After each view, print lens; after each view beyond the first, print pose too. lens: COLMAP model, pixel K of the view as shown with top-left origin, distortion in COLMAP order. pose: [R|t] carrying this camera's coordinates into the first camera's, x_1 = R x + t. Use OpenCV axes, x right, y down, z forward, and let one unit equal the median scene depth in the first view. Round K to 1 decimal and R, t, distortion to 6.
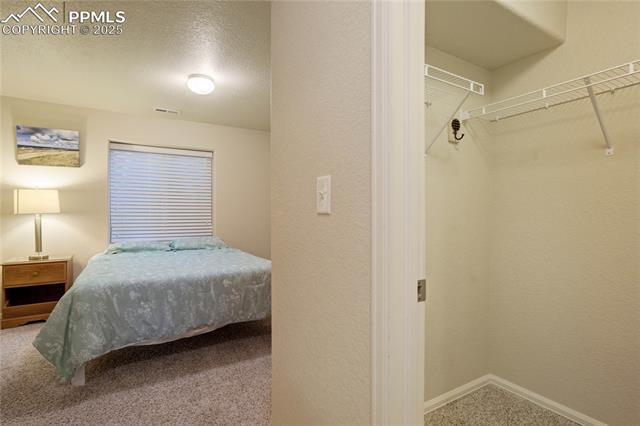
lens RADIAL K [[313.3, 0, 320.0], [0, 313.3, 213.0], [0, 0, 1]] dist [-0.000528, -0.000549]
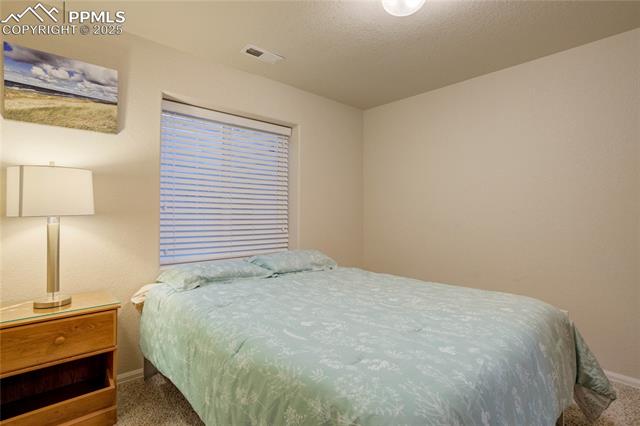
lens RADIAL K [[323.2, 0, 320.1], [0, 323.2, 205.1], [0, 0, 1]] dist [0.002478, 0.001570]
pose [[0.979018, 0.007661, 0.203630, -0.549259], [-0.001205, 0.999493, -0.031809, 0.000365], [-0.203770, 0.030896, 0.978531, 0.372237]]
